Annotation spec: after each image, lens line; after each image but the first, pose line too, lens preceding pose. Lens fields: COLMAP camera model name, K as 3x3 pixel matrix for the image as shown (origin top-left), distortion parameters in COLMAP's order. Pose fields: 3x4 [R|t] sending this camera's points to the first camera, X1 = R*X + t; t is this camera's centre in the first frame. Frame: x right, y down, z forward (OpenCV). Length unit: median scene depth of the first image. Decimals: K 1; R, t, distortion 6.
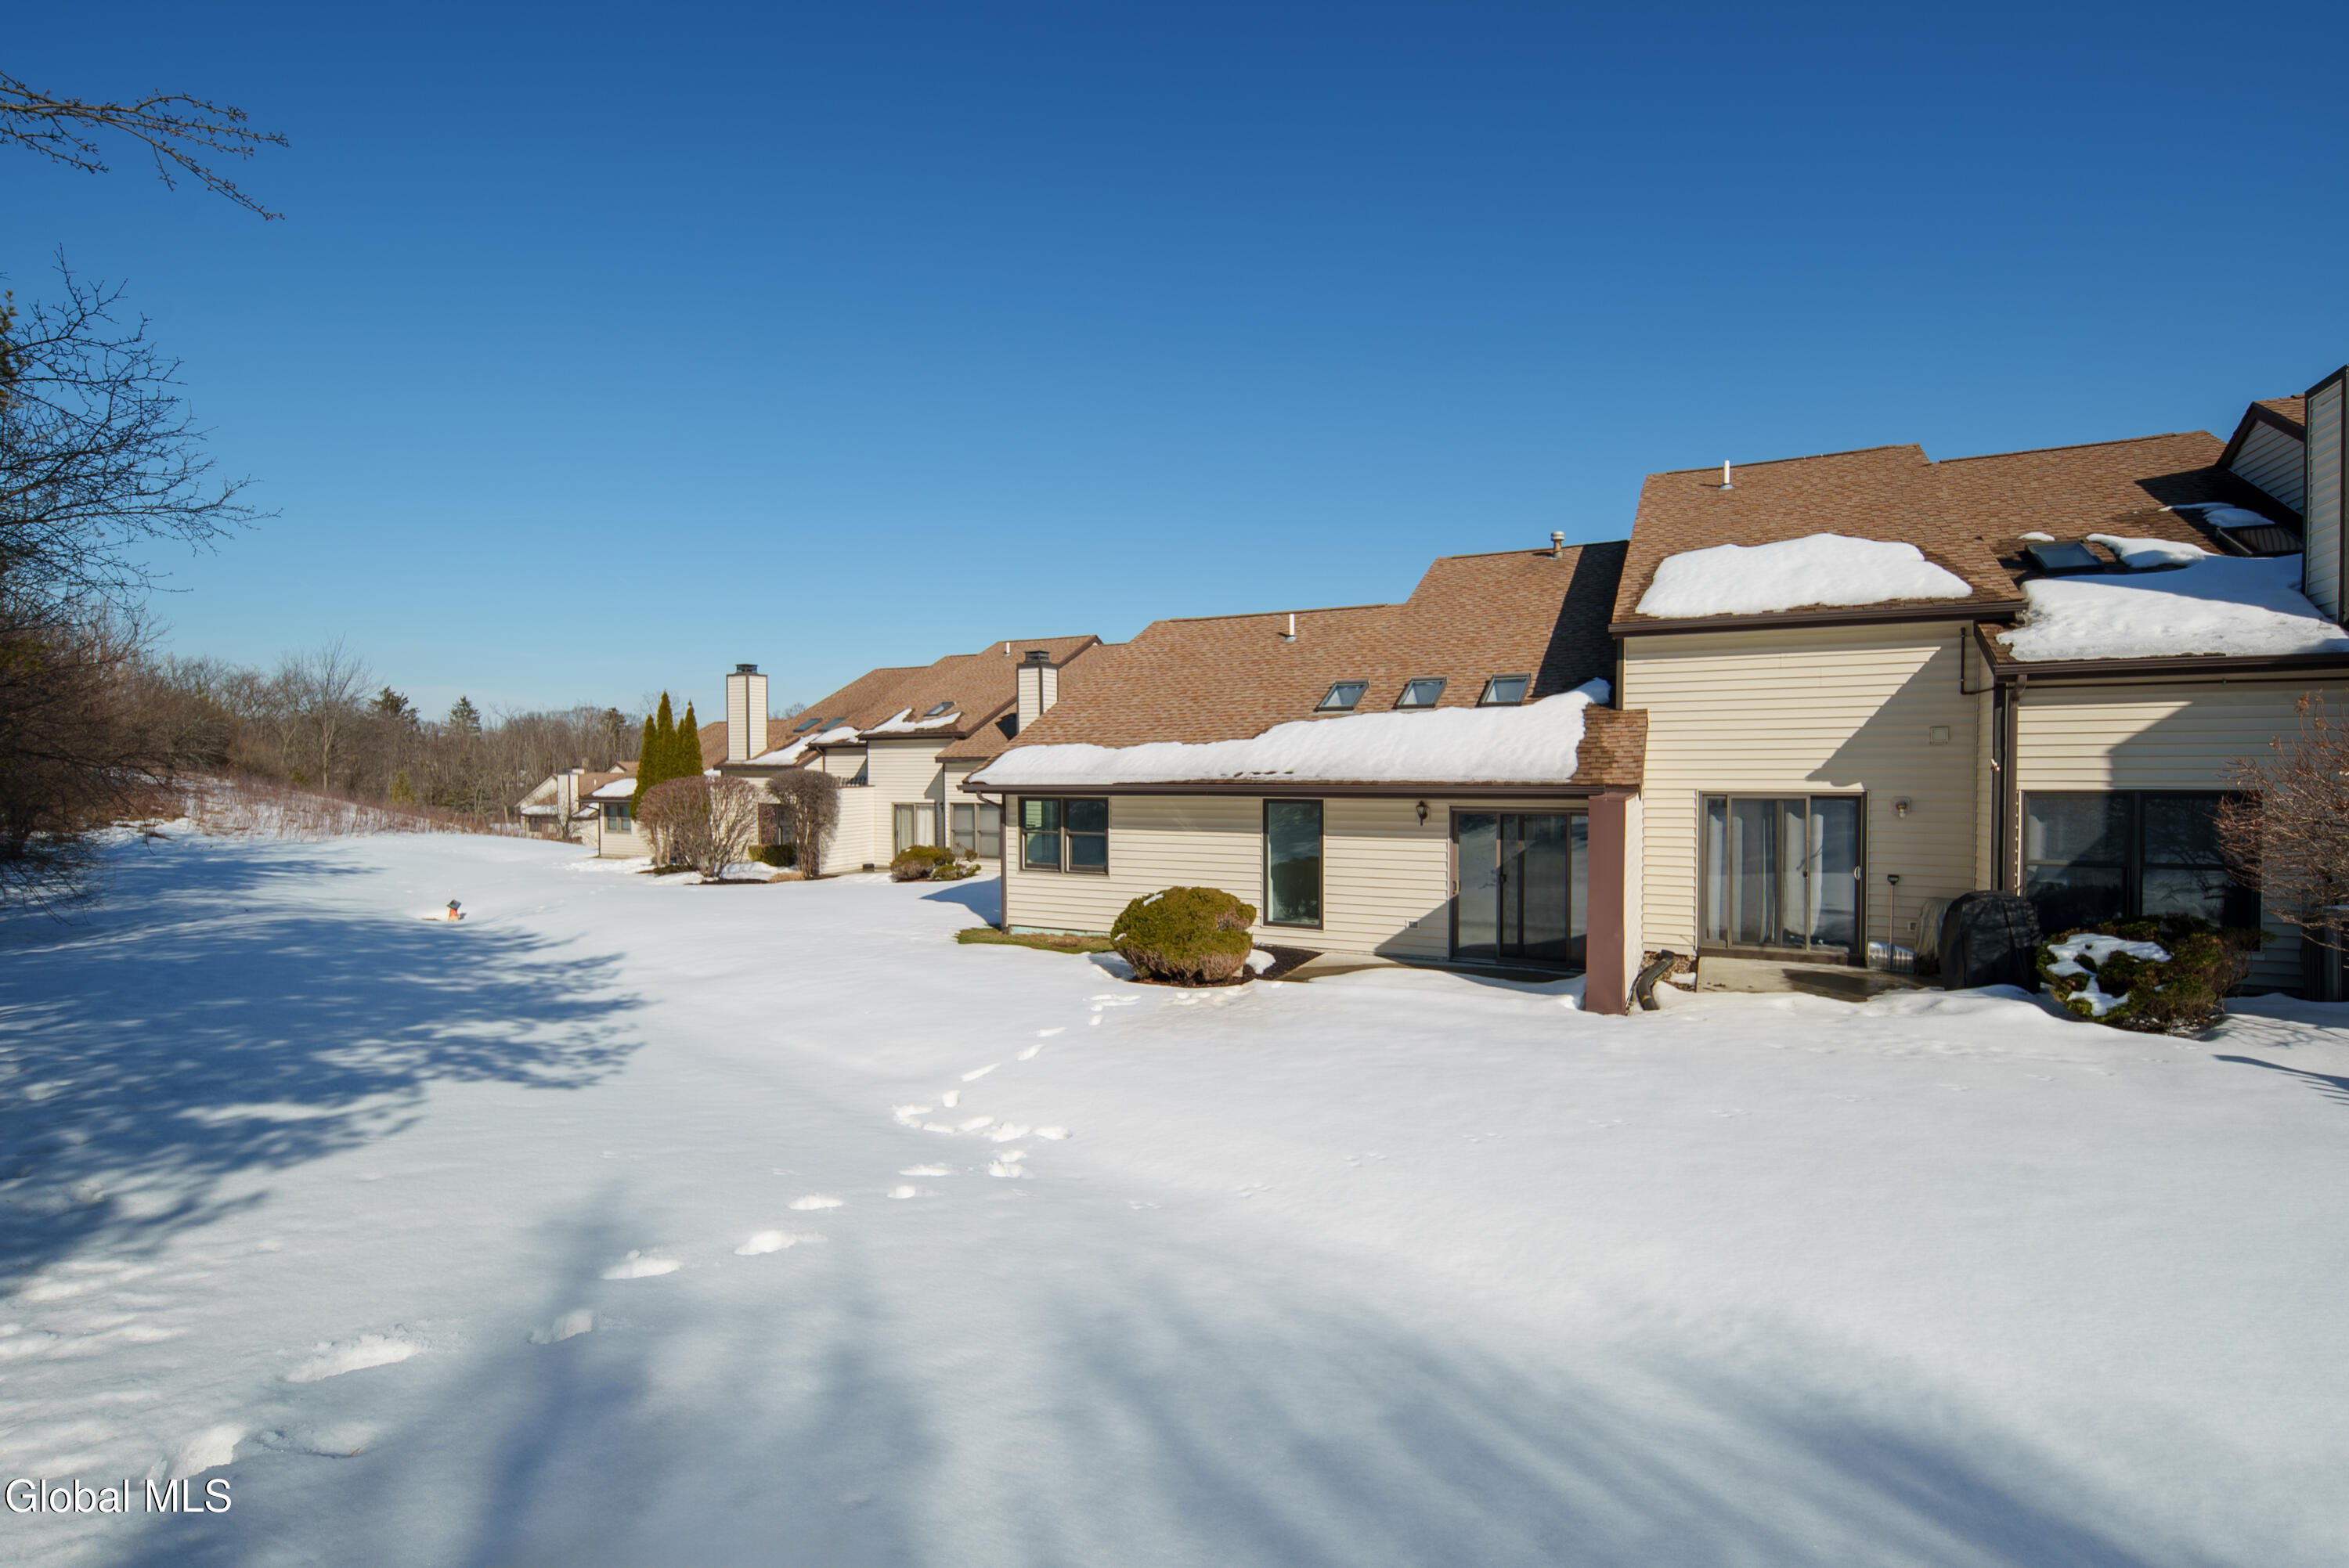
lens RADIAL K [[1064.2, 0, 1169.2], [0, 1064.2, 791.7], [0, 0, 1]] dist [0.004794, -0.001266]
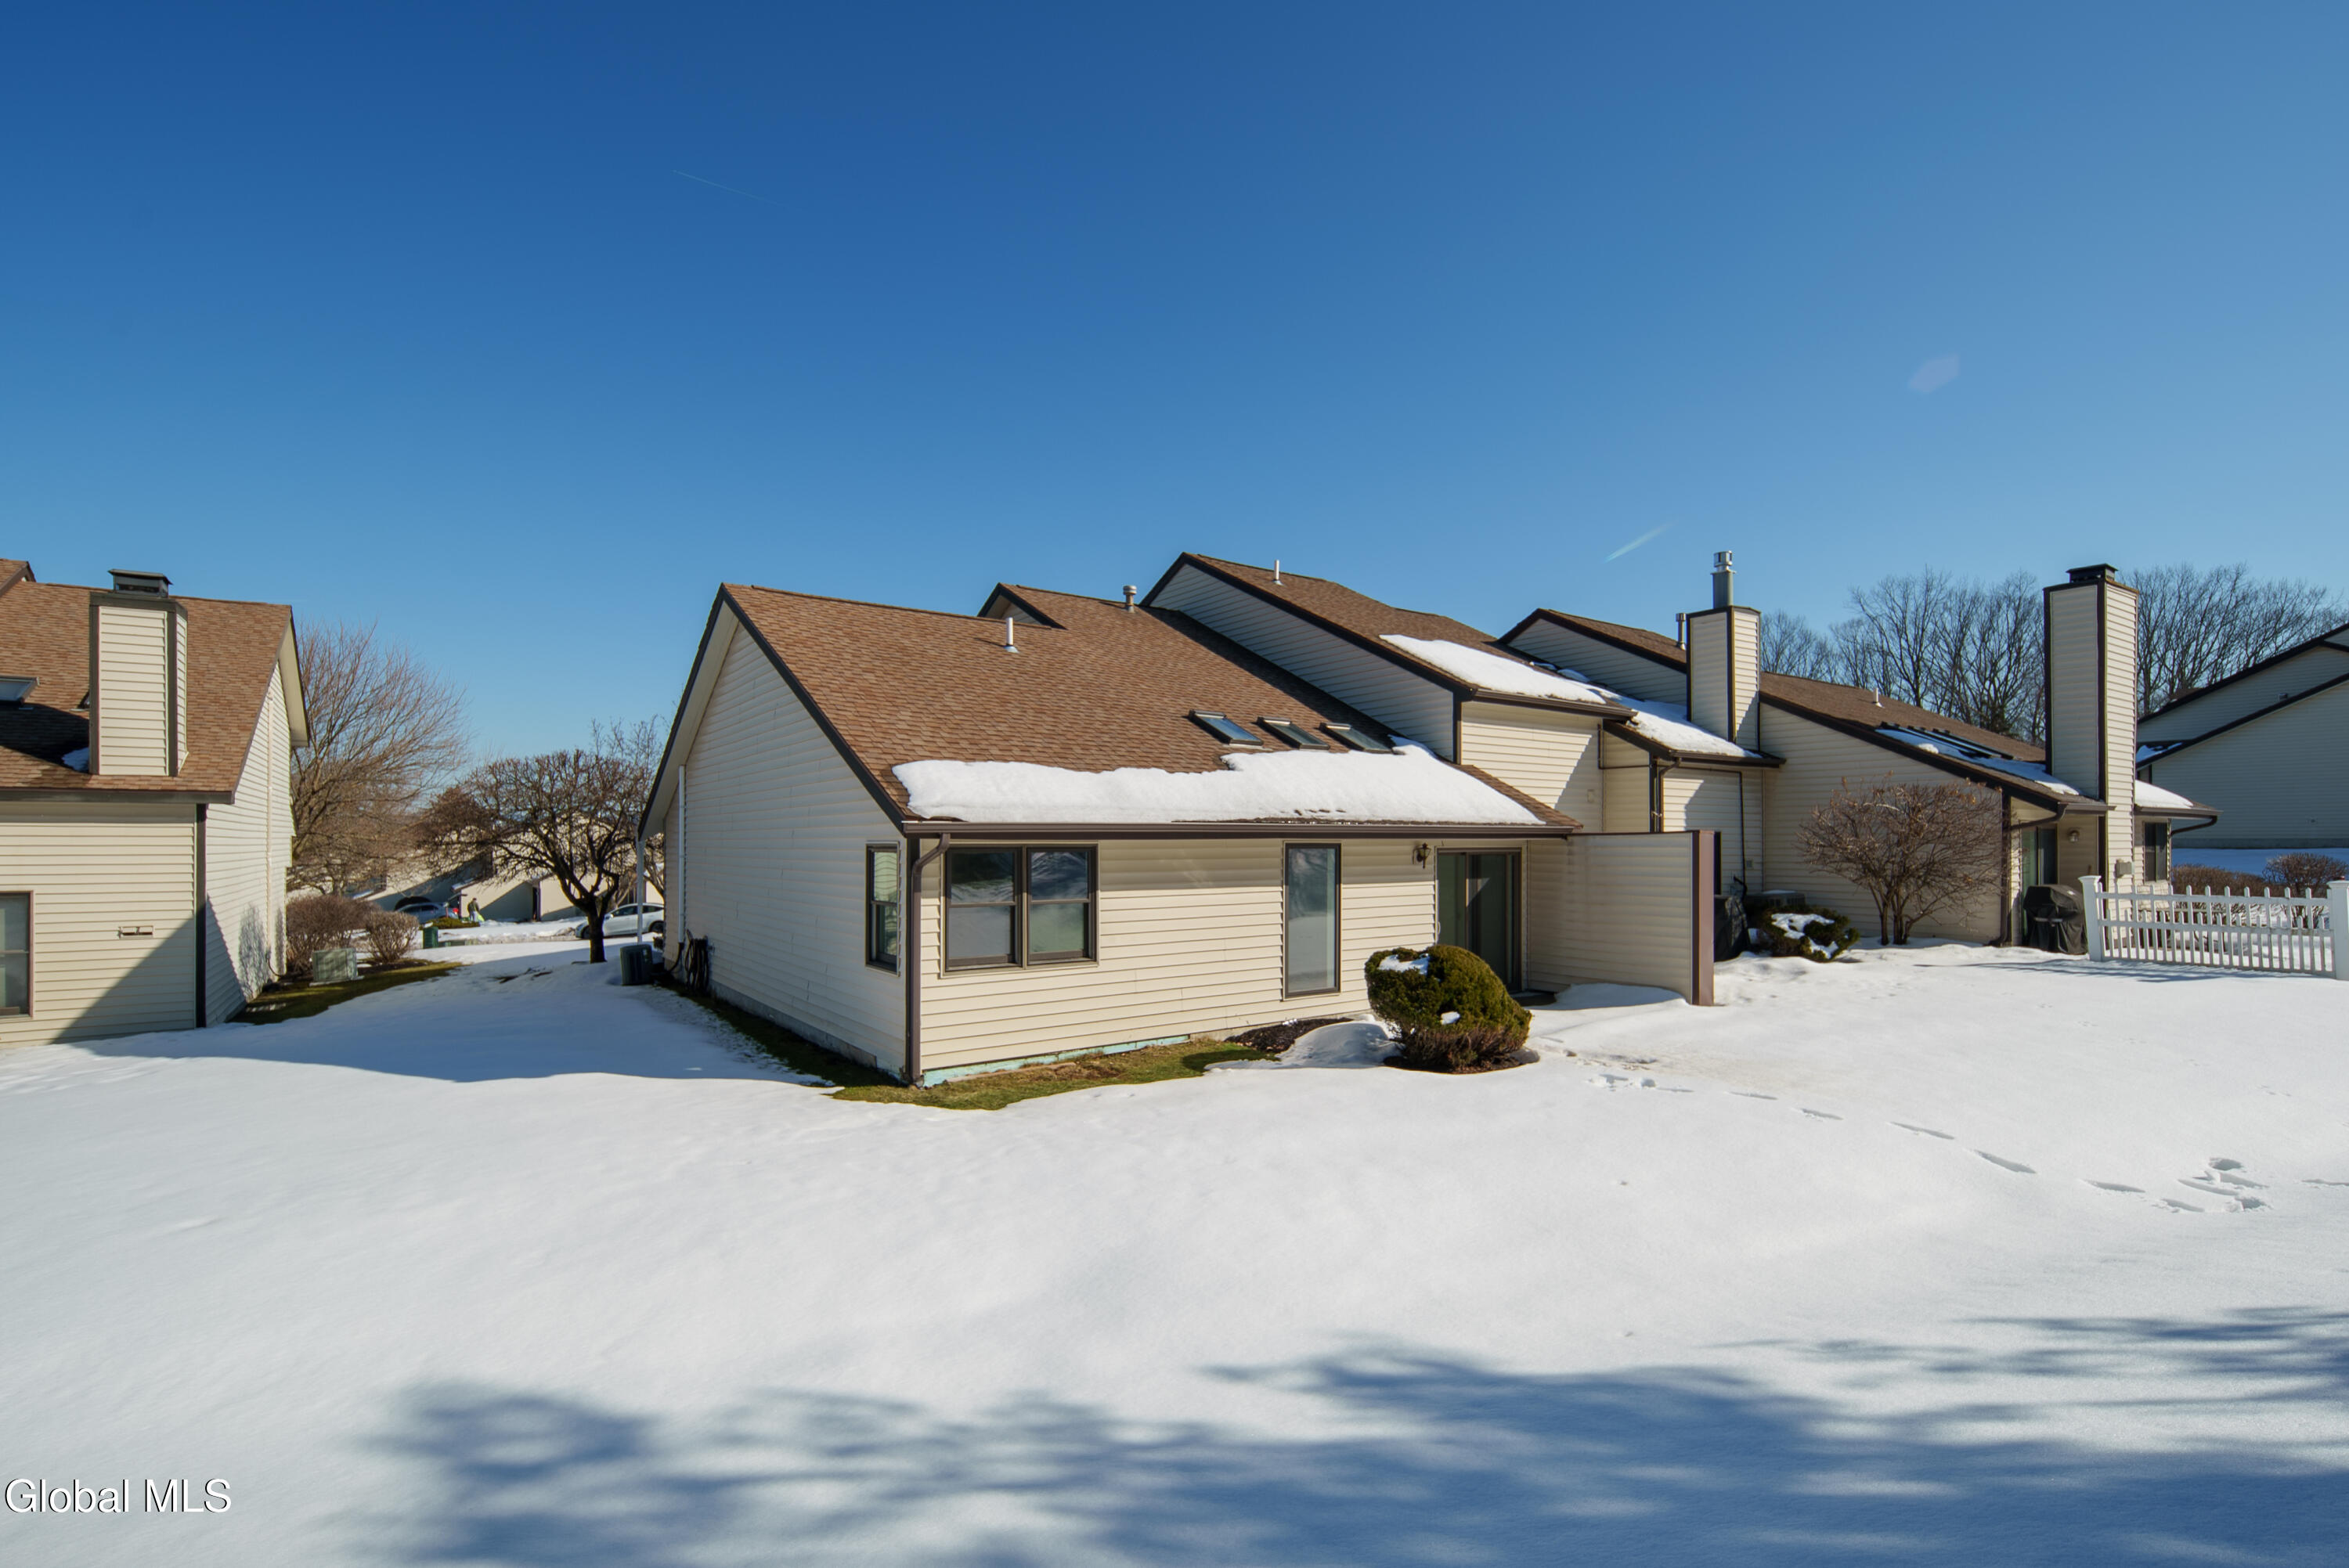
lens RADIAL K [[1064.2, 0, 1162.8], [0, 1064.2, 835.9], [0, 0, 1]] dist [0.004794, -0.001266]
pose [[0.448381, 0.009271, 0.893794, -0.728960], [0.022502, 0.999512, -0.021656, 0.017480], [-0.893559, 0.029822, 0.447954, 0.755799]]
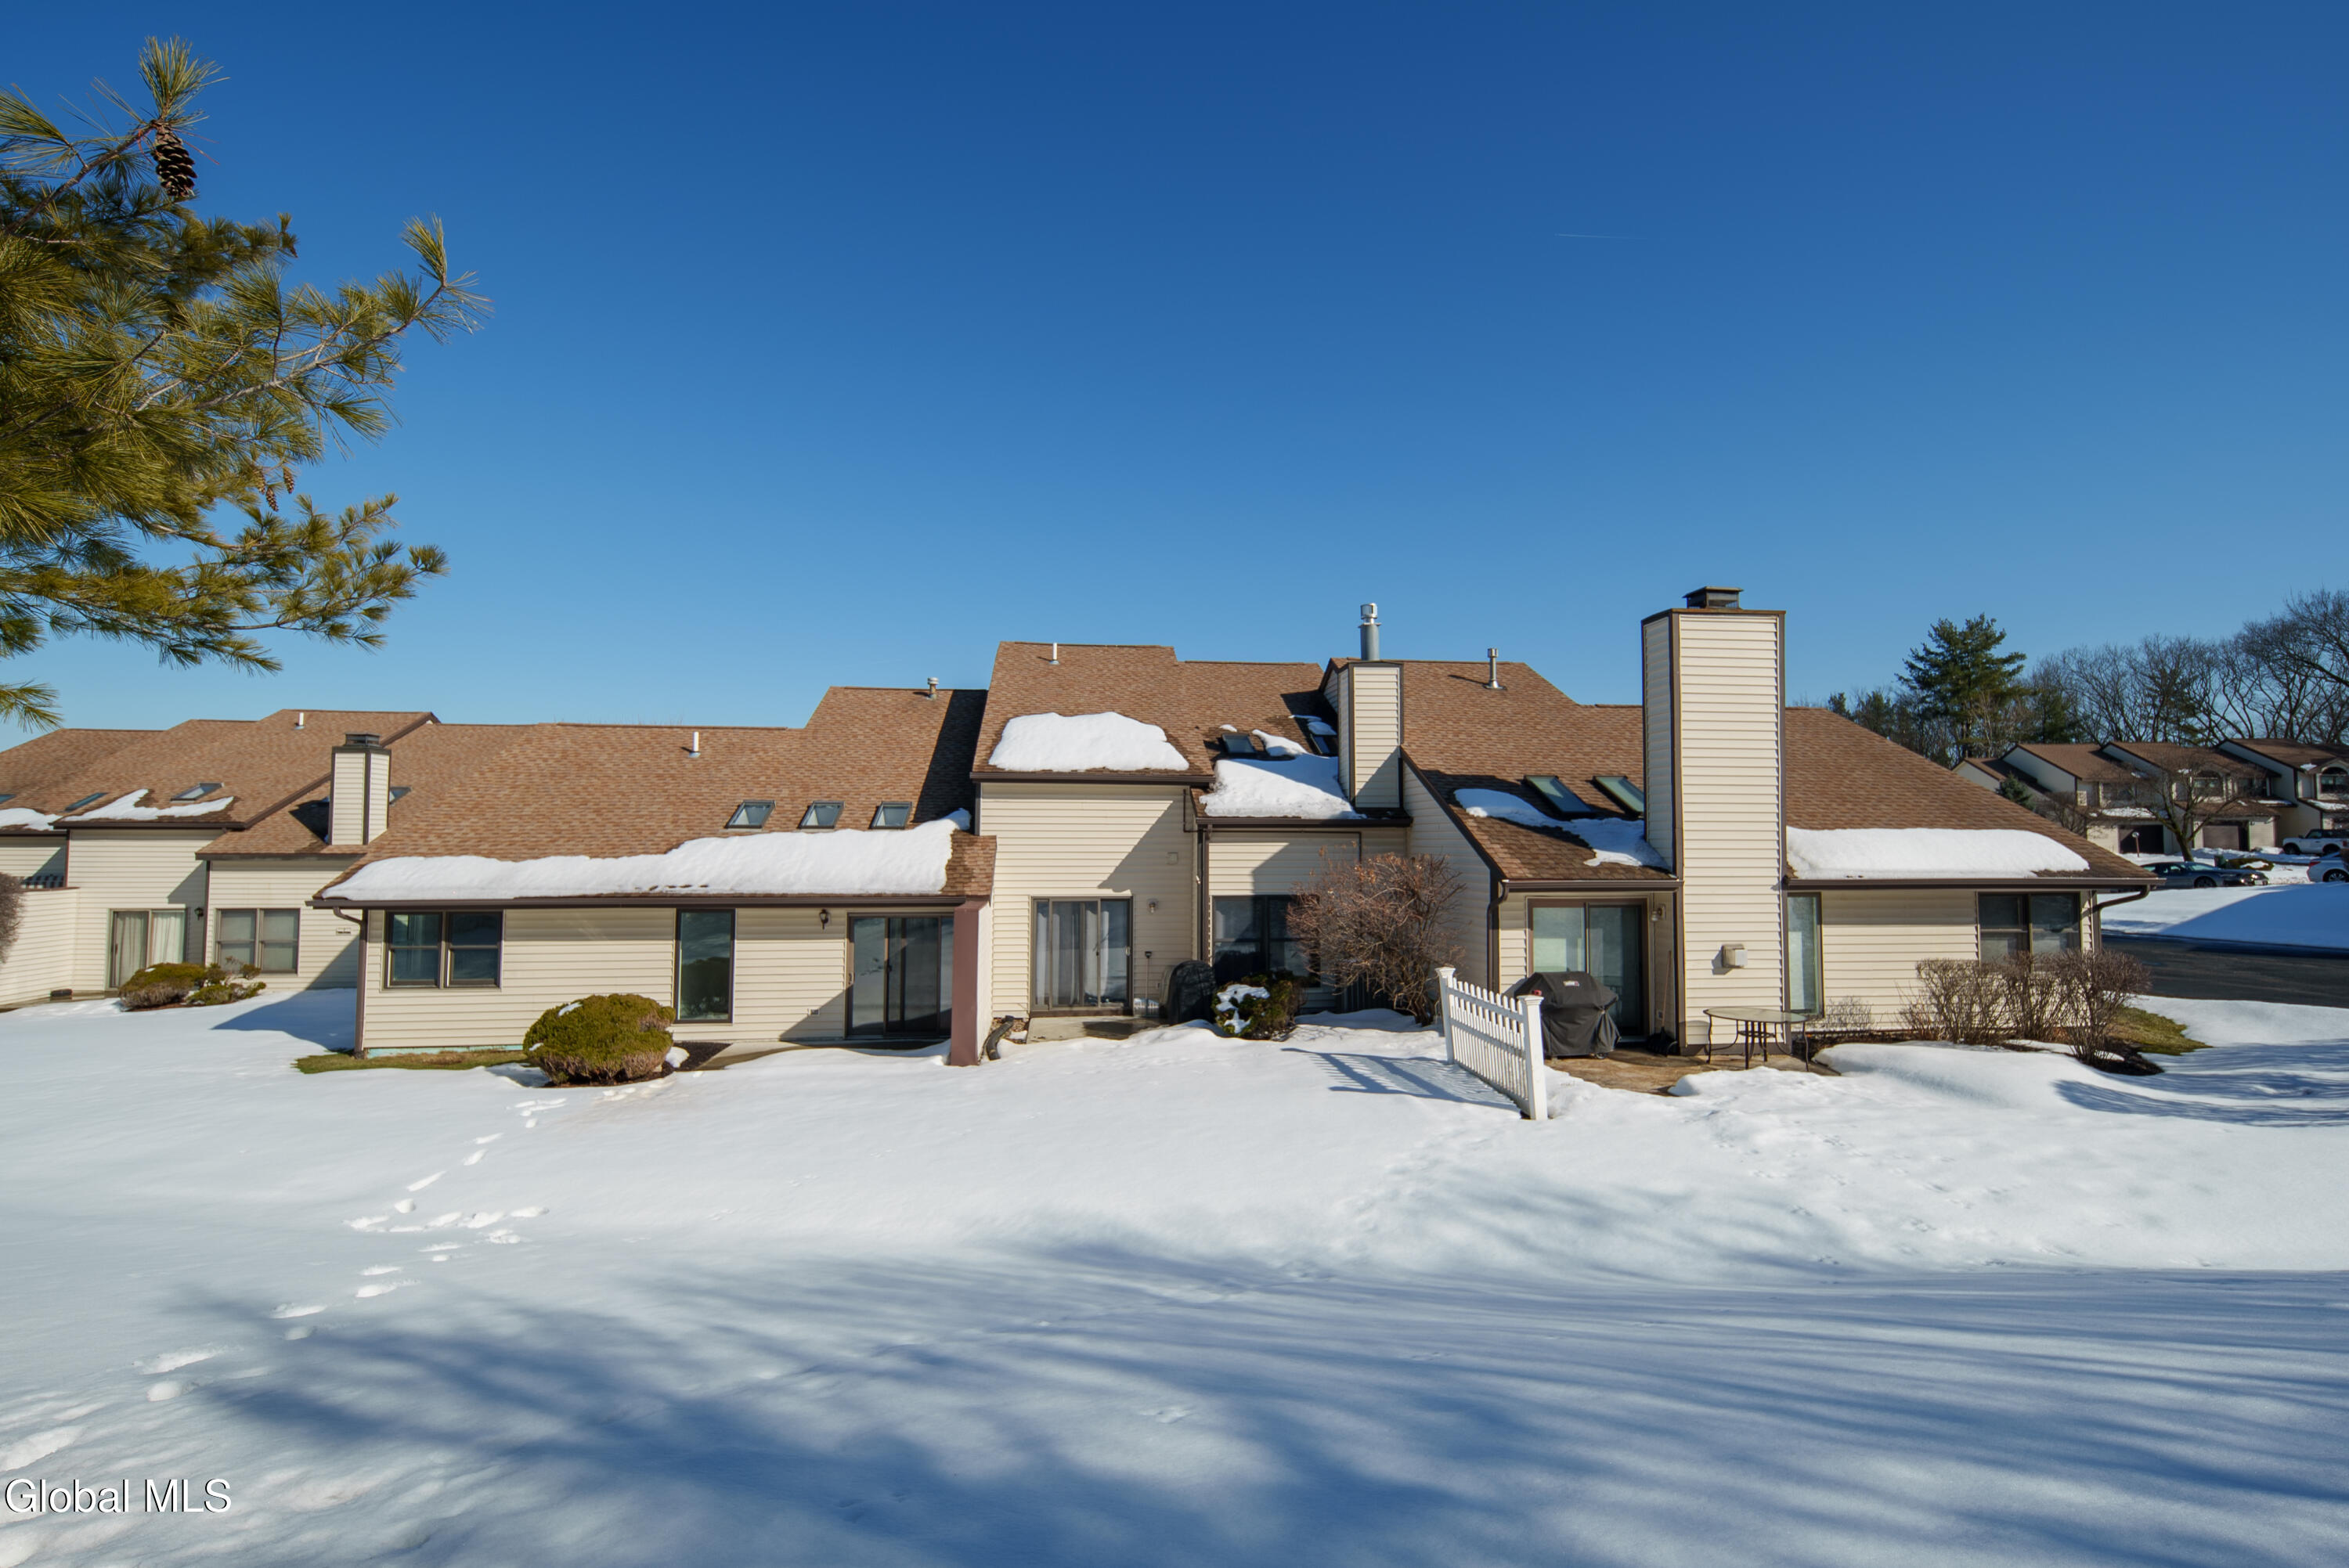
lens RADIAL K [[1064.2, 0, 1198.2], [0, 1064.2, 784.7], [0, 0, 1]] dist [0.004794, -0.001266]
pose [[0.826564, 0.036545, 0.561656, -0.096957], [0.007190, 0.997123, -0.075460, -0.037092], [-0.562797, 0.066411, 0.823923, -0.250971]]
